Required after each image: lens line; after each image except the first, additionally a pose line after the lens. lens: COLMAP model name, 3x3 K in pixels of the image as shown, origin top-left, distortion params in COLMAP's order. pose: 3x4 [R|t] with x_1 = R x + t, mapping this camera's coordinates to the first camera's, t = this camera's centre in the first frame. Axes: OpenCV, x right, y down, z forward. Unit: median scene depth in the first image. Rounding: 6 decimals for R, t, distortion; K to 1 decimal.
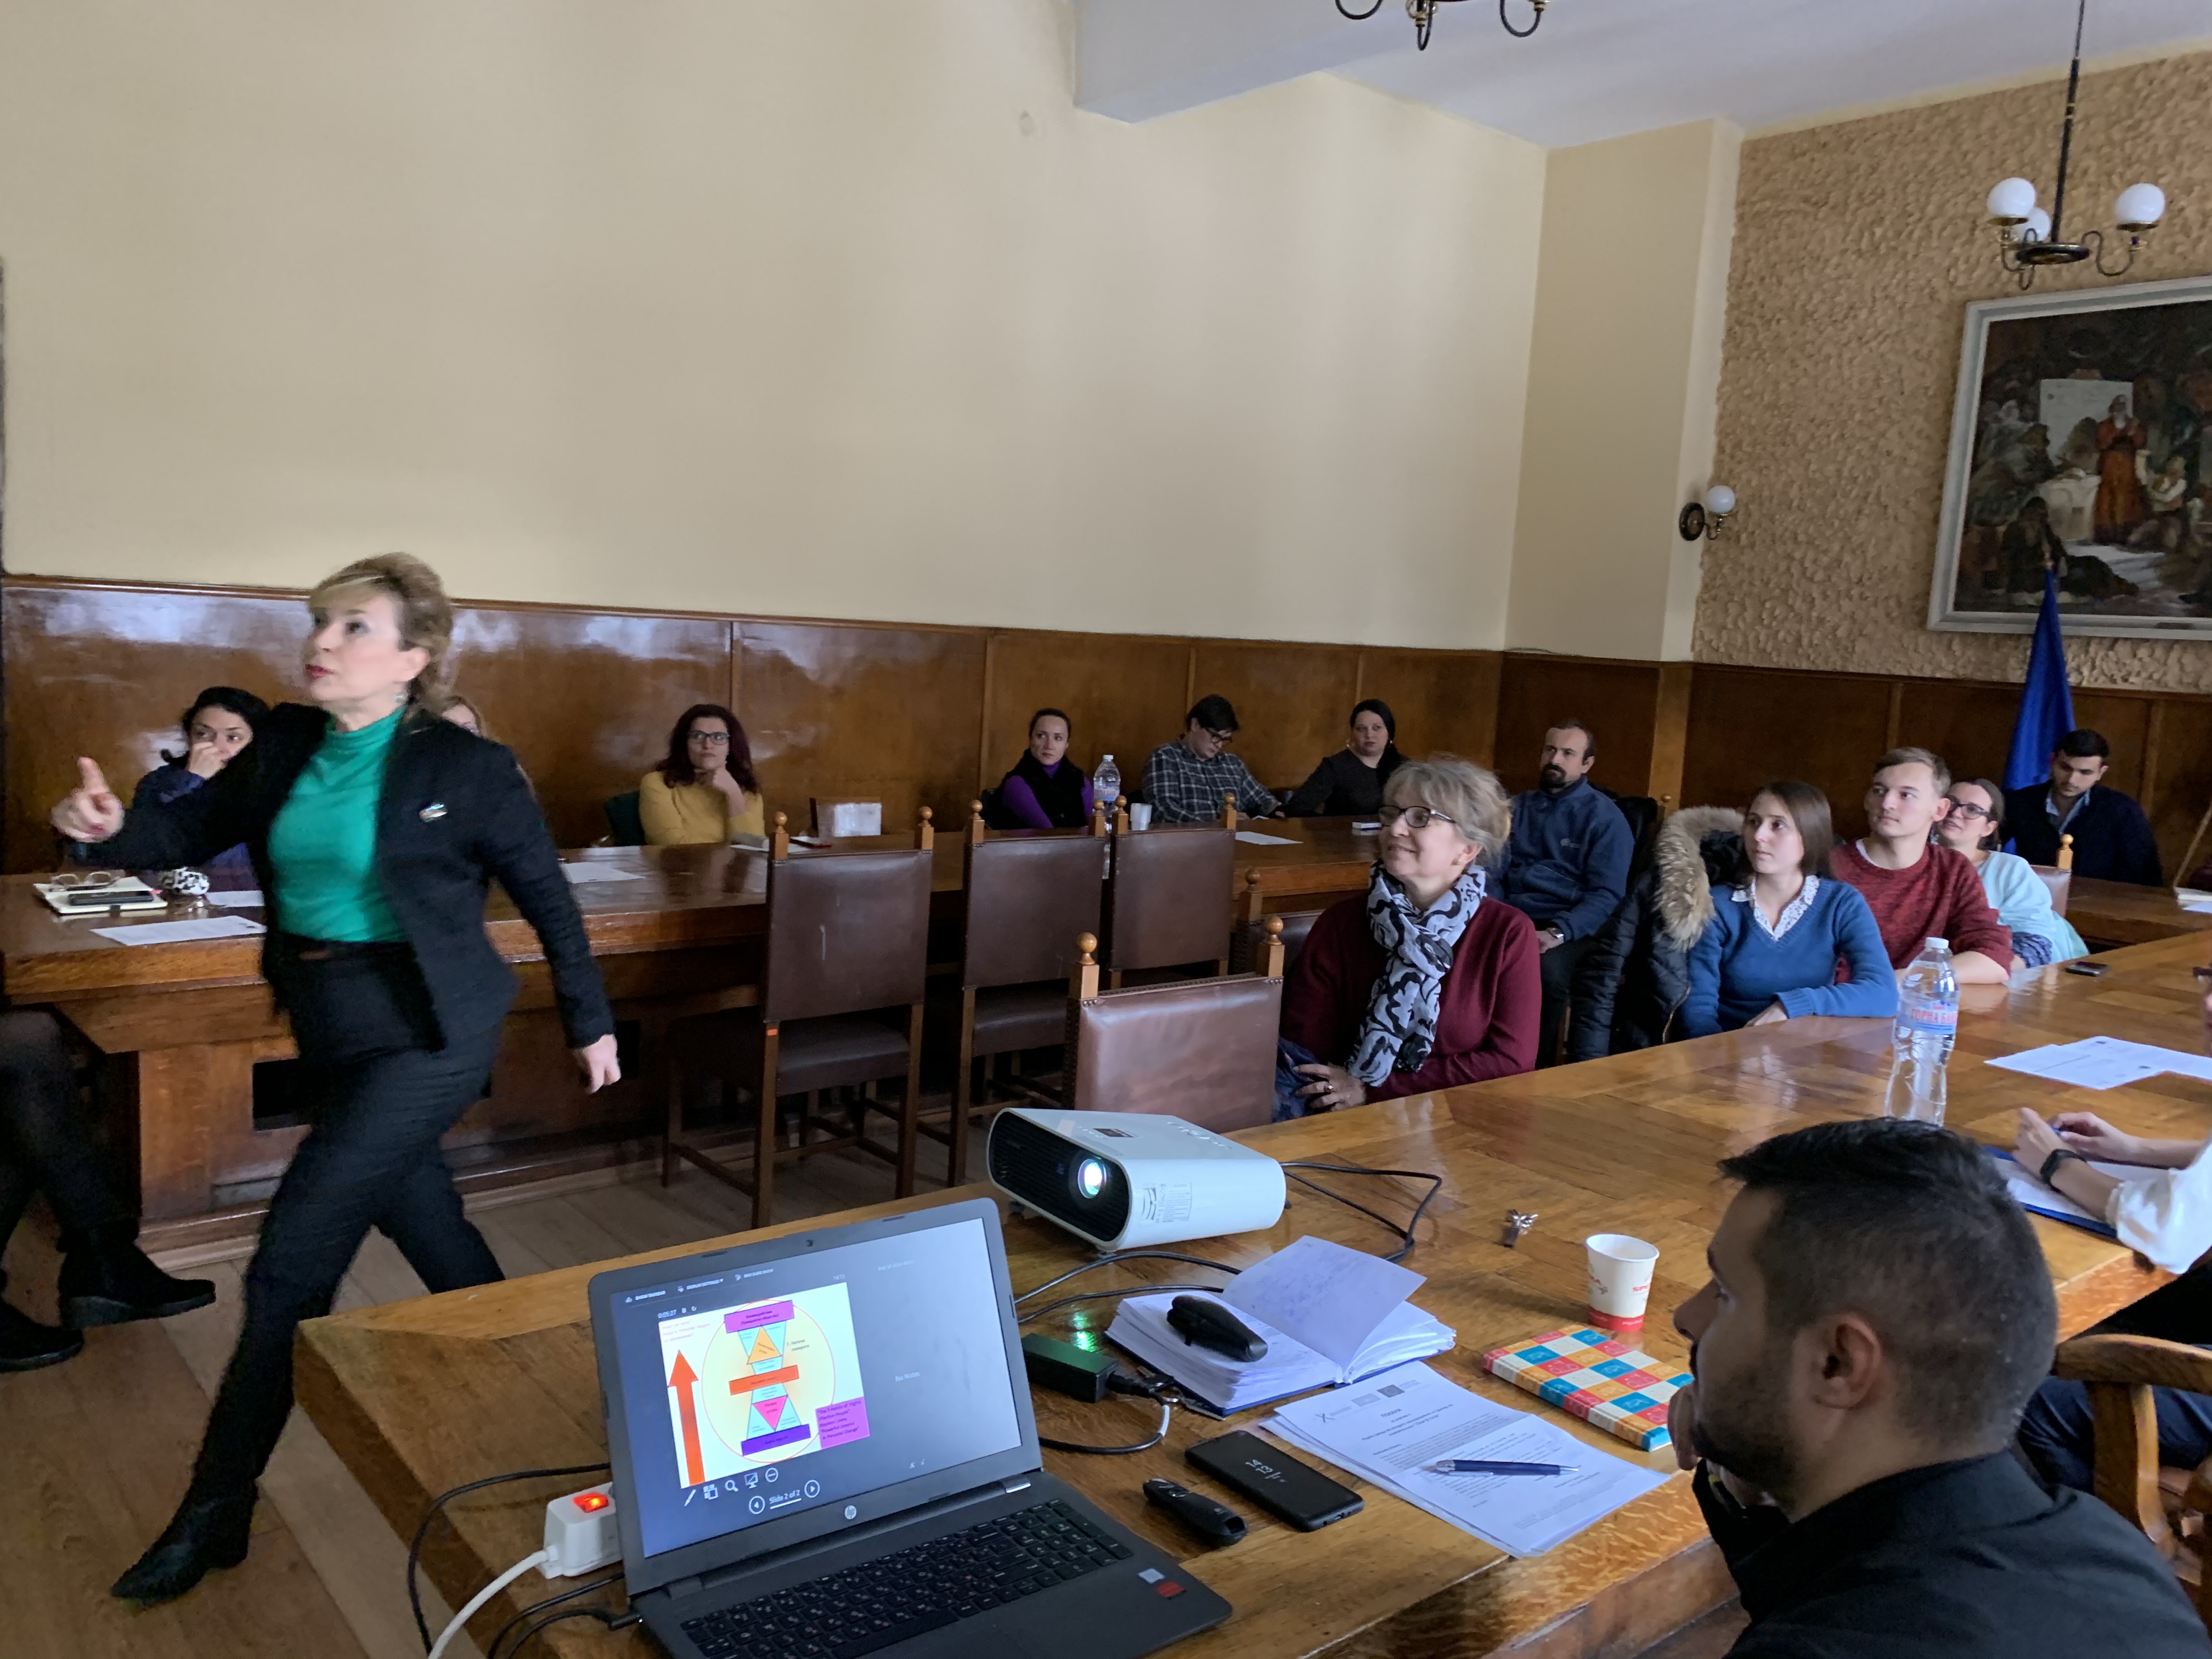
lens RADIAL K [[1703.1, 0, 1106.0], [0, 1703.1, 829.5], [0, 0, 1]] dist [-0.001478, -0.004733]
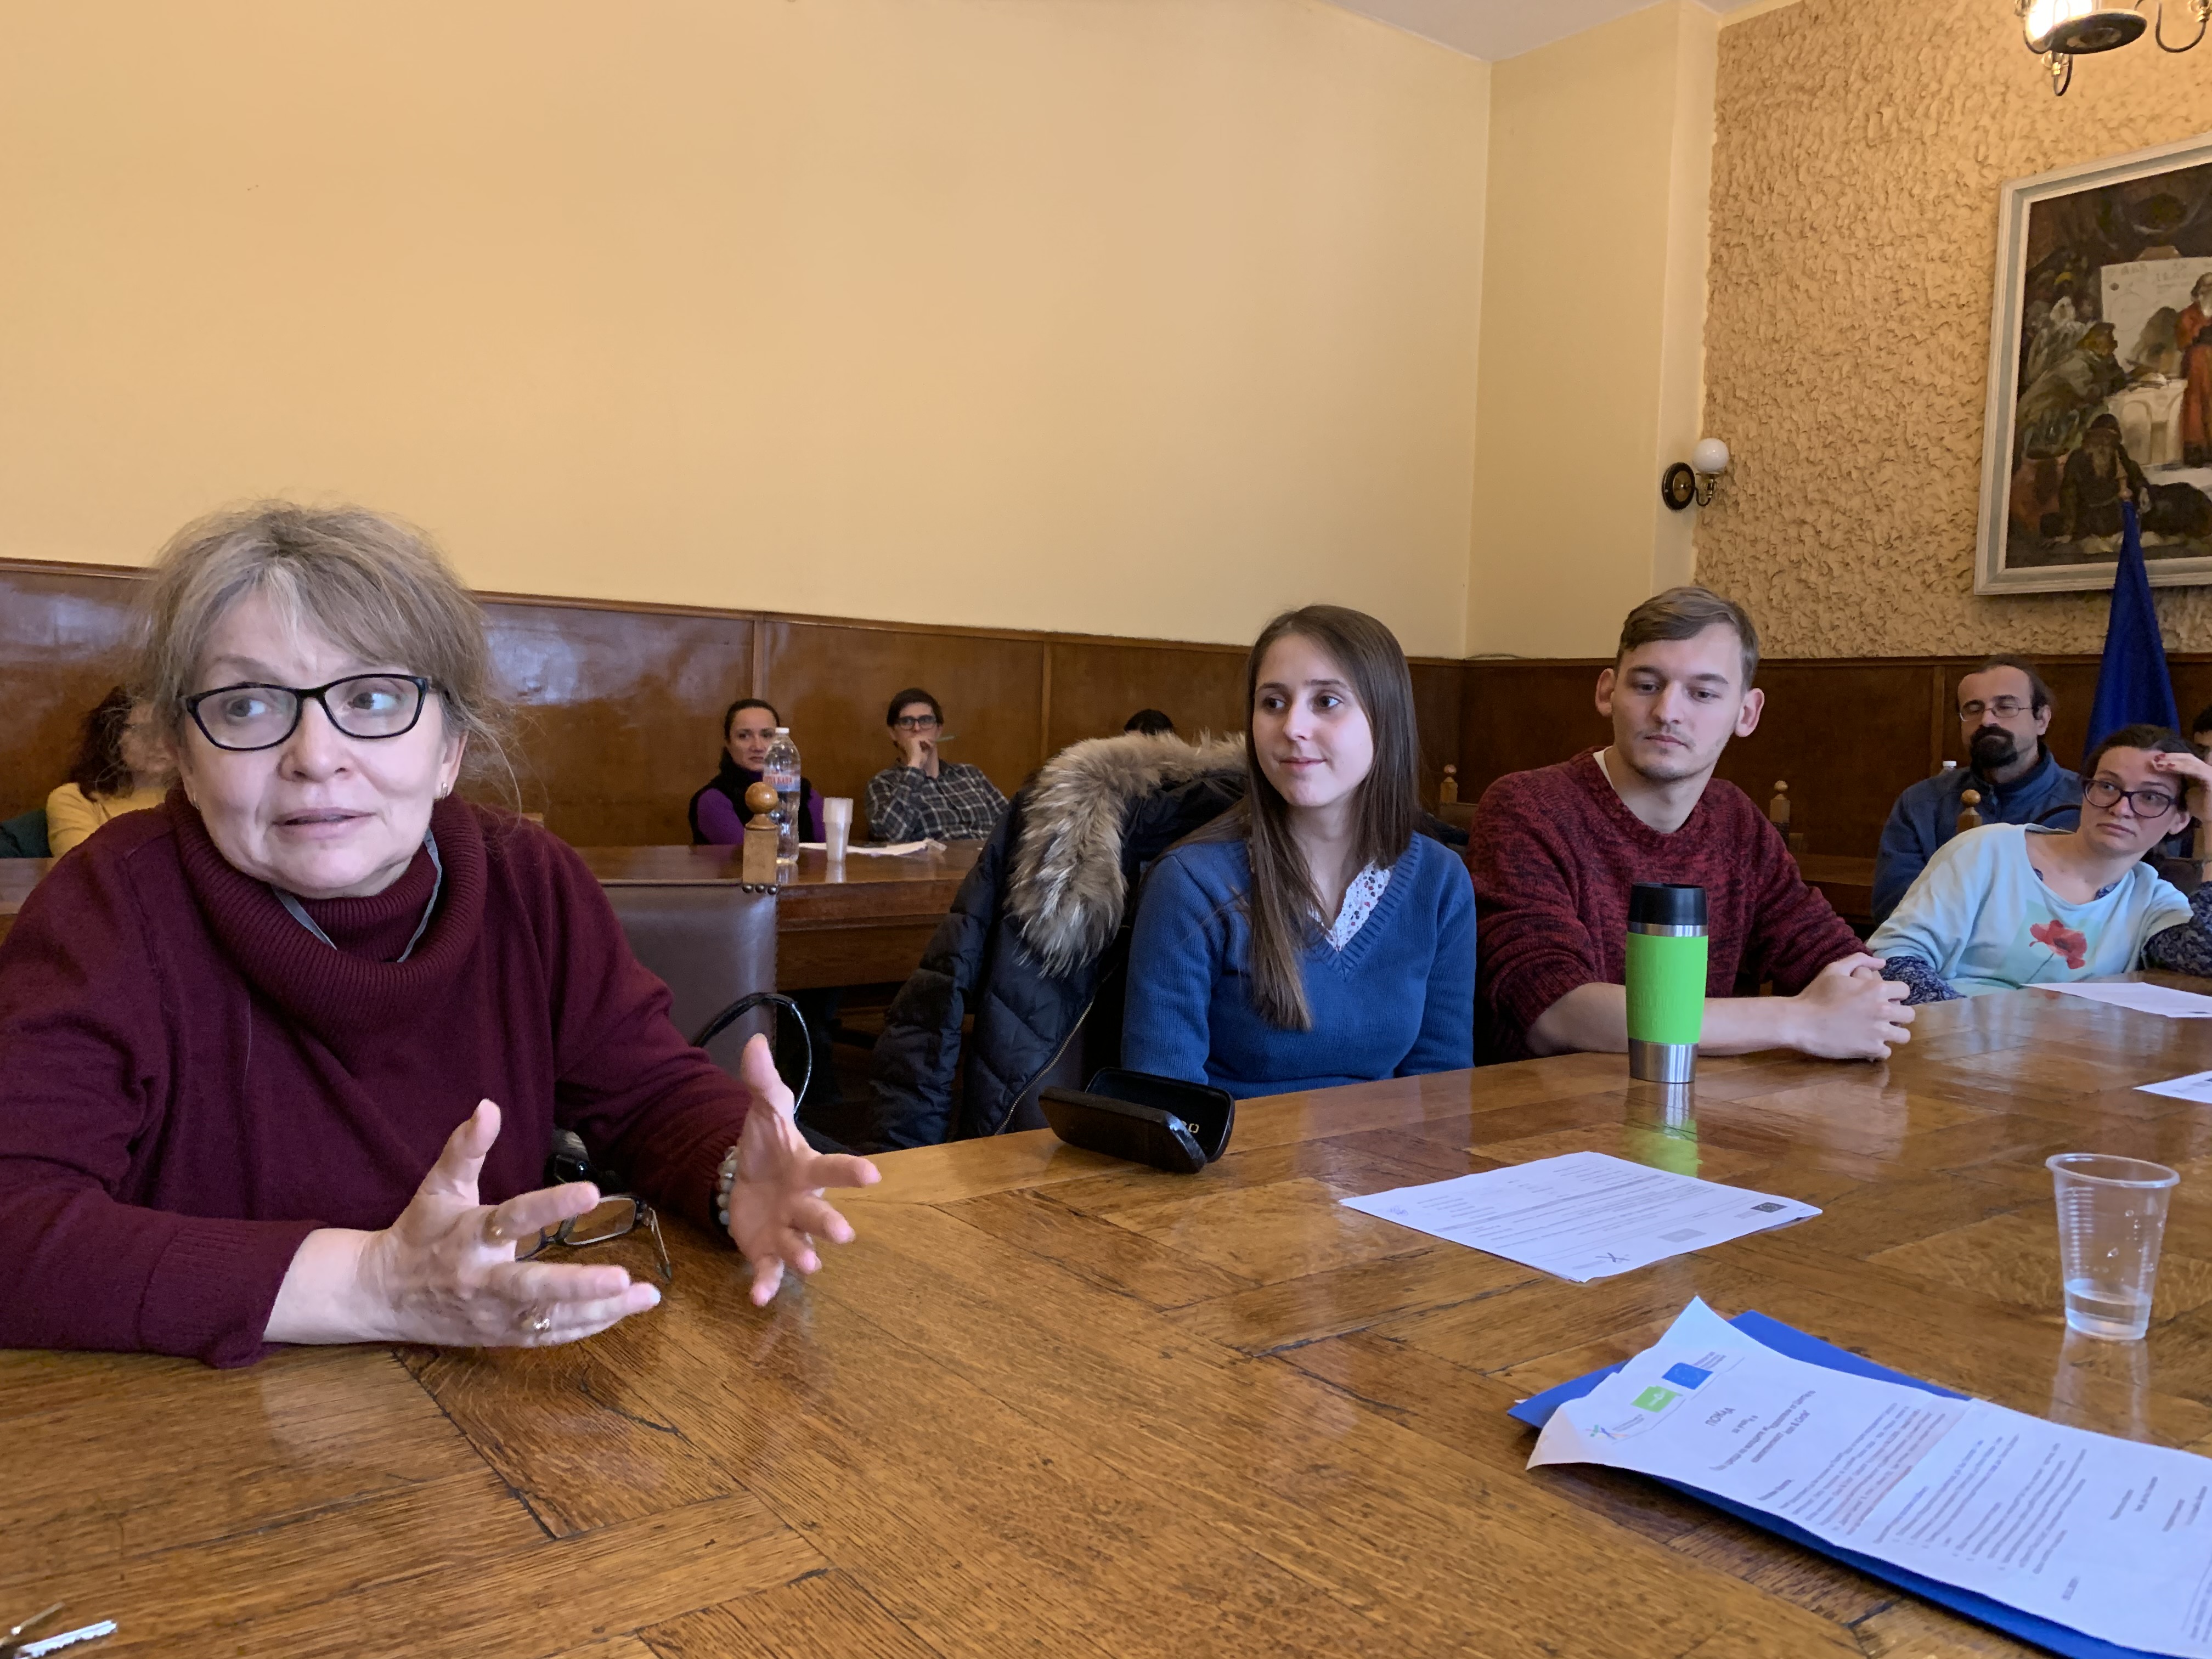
lens RADIAL K [[1743.2, 0, 1106.0], [0, 1743.2, 829.5], [0, 0, 1]] dist [0.007957, -0.009478]
pose [[0.999025, -0.027302, -0.034691, 0.104007], [0.025163, 0.997840, -0.060688, 0.030627], [0.036273, 0.059756, 0.997554, 0.181706]]
